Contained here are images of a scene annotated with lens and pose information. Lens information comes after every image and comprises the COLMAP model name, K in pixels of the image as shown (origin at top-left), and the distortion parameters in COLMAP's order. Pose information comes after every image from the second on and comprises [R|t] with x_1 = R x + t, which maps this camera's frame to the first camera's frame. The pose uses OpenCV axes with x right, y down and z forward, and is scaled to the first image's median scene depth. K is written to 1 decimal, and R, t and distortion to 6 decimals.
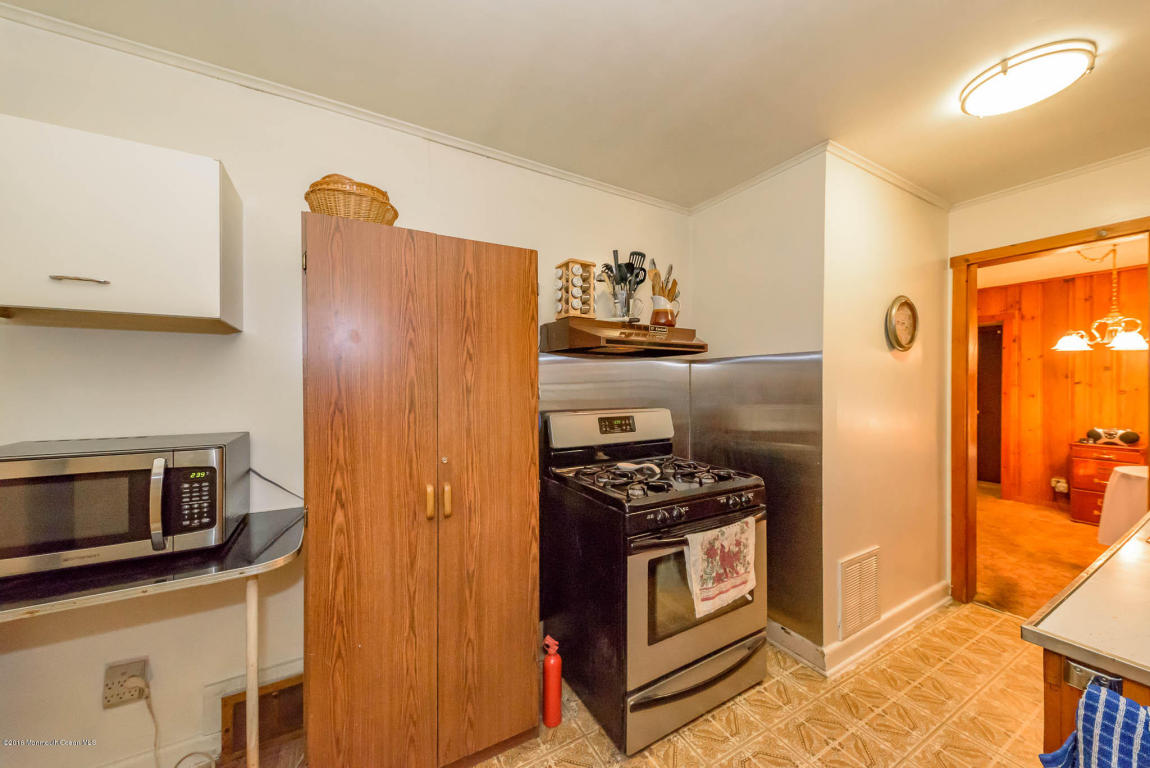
lens RADIAL K [[402.8, 0, 575.0], [0, 402.8, 384.0], [0, 0, 1]] dist [0.001490, 0.000119]
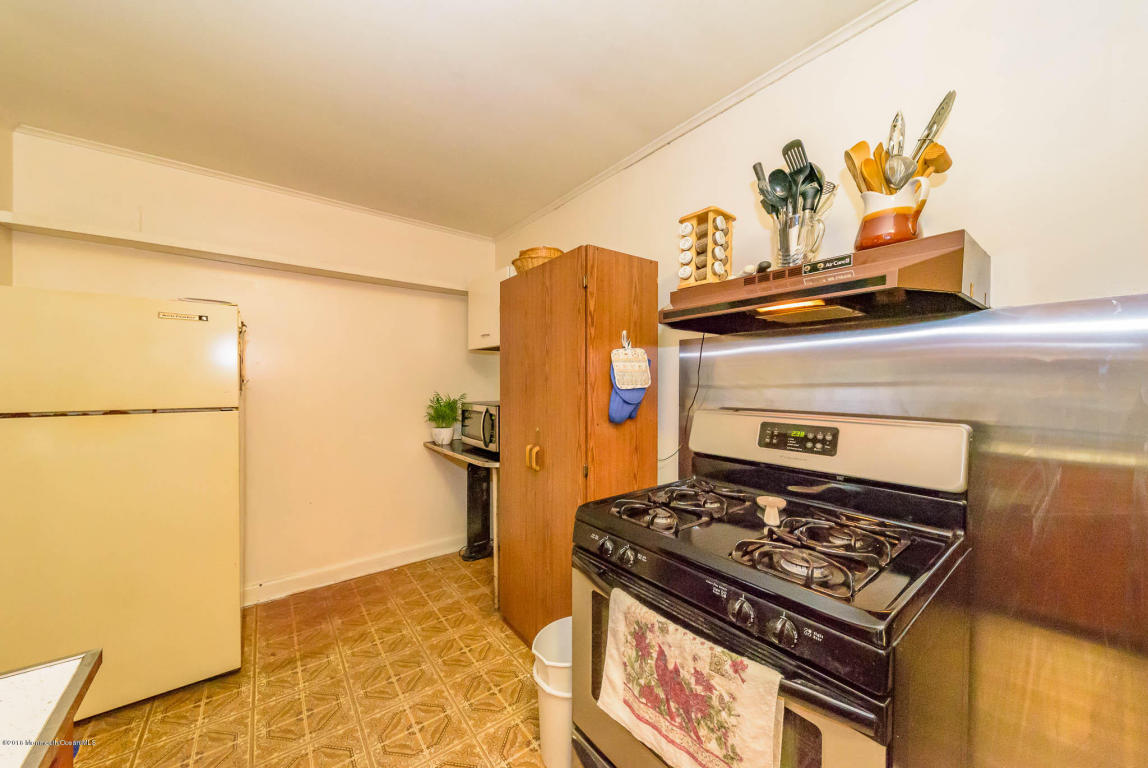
lens RADIAL K [[405.7, 0, 574.0], [0, 405.7, 384.0], [0, 0, 1]] dist [0.001787, -0.000132]
pose [[0.136832, 0.004646, -0.990583, 0.871794], [-0.001496, 0.999989, 0.004484, 0.023022], [0.990593, 0.000869, 0.136838, 0.763194]]
